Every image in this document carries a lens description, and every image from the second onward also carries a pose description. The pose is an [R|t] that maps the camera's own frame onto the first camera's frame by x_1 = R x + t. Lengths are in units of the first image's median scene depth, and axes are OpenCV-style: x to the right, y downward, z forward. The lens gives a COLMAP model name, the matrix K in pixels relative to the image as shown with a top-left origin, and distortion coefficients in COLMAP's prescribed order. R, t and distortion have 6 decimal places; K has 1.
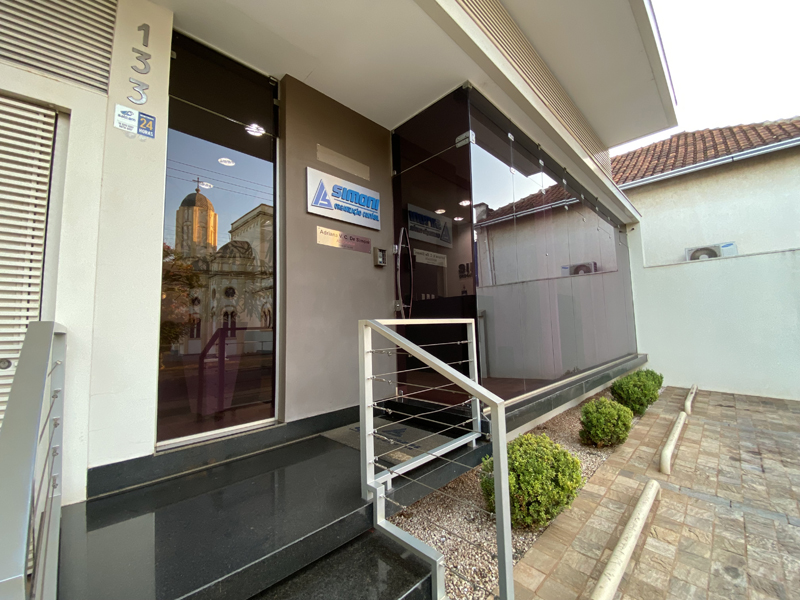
lens RADIAL K [[330.7, 0, 395.3], [0, 330.7, 311.0], [0, 0, 1]] dist [-0.010324, -0.005433]
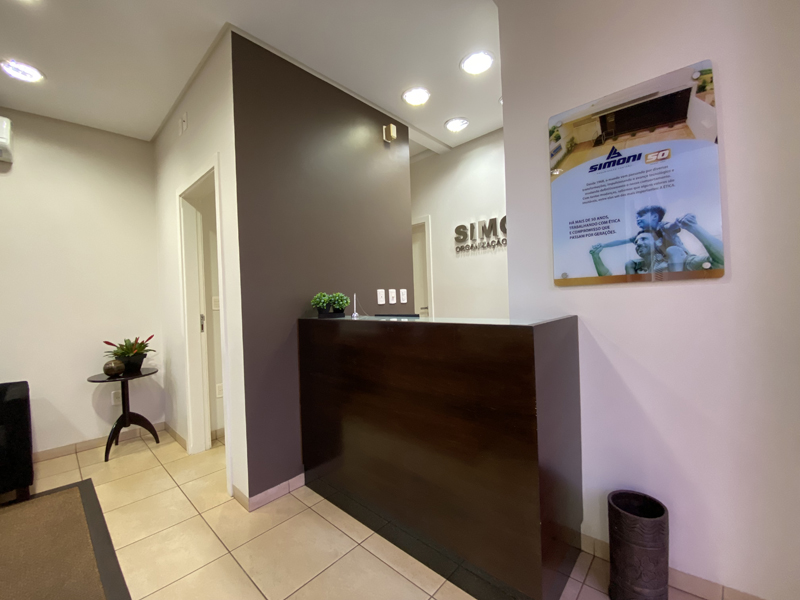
lens RADIAL K [[329.4, 0, 398.8], [0, 329.4, 305.3], [0, 0, 1]] dist [0.001822, -0.010482]
pose [[0.998271, -0.009657, 0.057976, 0.153143], [0.005435, 0.997350, 0.072547, -0.114063], [-0.058523, -0.072106, 0.995679, 1.003353]]
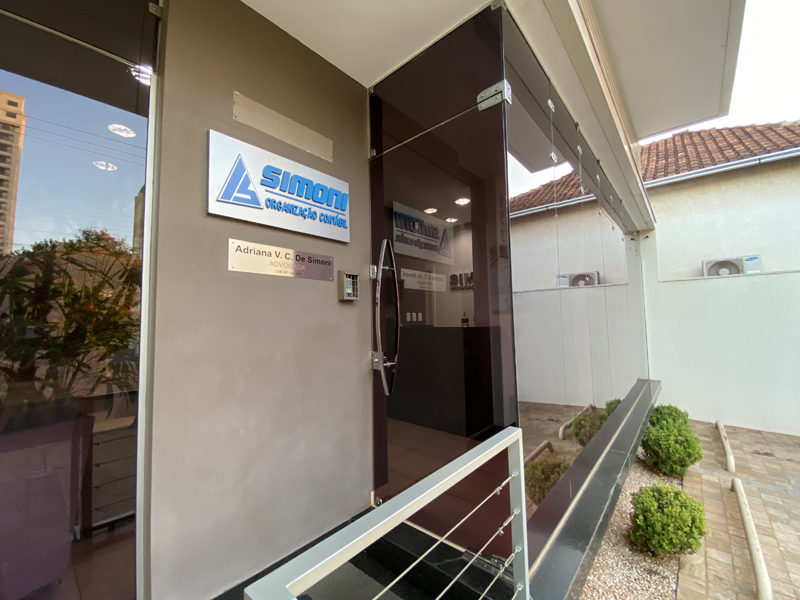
lens RADIAL K [[329.4, 0, 397.2], [0, 329.4, 310.0], [0, 0, 1]] dist [0.001822, -0.010482]
pose [[0.997469, 0.011628, 0.070148, 0.003012], [-0.012644, 0.999821, 0.014062, -0.127114], [-0.069972, -0.014913, 0.997437, 0.366698]]
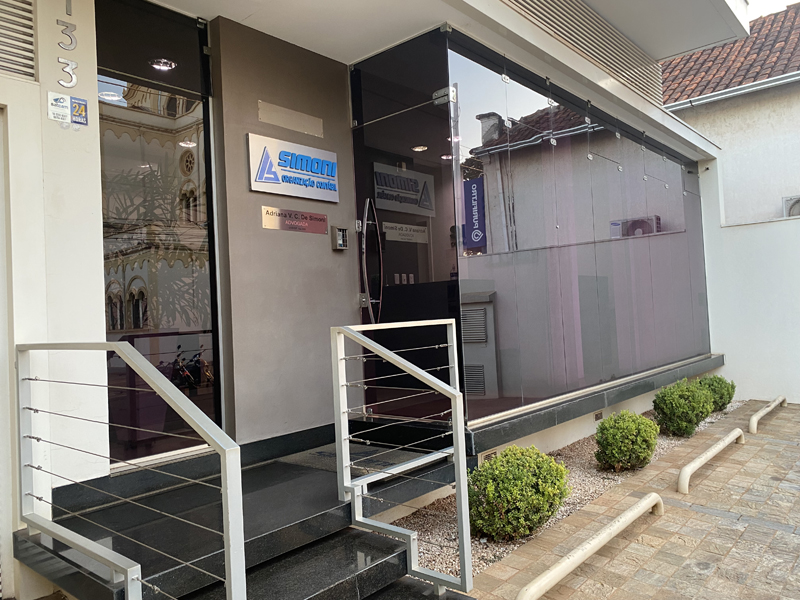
lens RADIAL K [[616.7, 0, 407.1], [0, 616.7, 317.8], [0, 0, 1]] dist [0.026472, -0.021104]
pose [[0.994948, -0.021896, 0.097976, -0.033863], [0.016776, 0.998466, 0.052774, -0.050569], [-0.098981, -0.050864, 0.993789, -0.456800]]
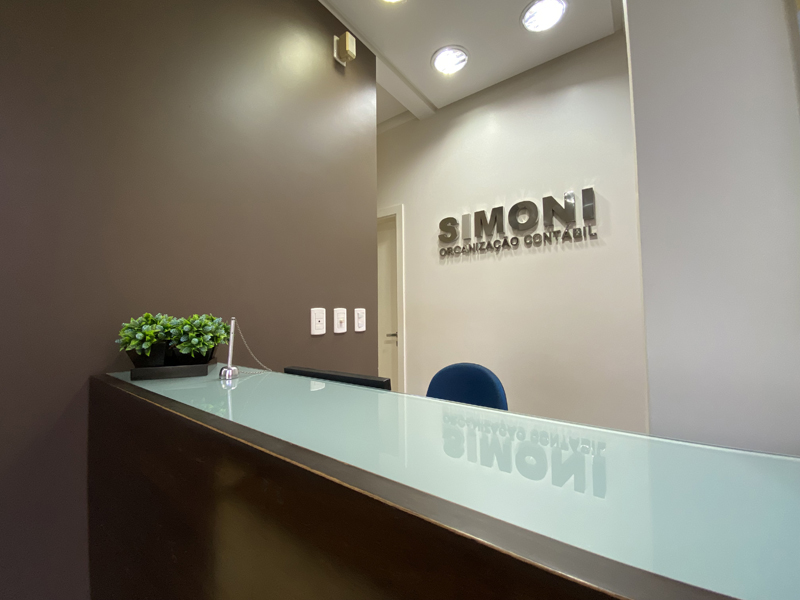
lens RADIAL K [[329.4, 0, 401.5], [0, 329.4, 298.2], [0, 0, 1]] dist [0.001822, -0.010482]
pose [[0.984601, 0.025459, 0.172955, 0.191042], [-0.025312, 0.999675, -0.003052, -0.109576], [-0.172977, -0.001373, 0.984925, 1.356310]]
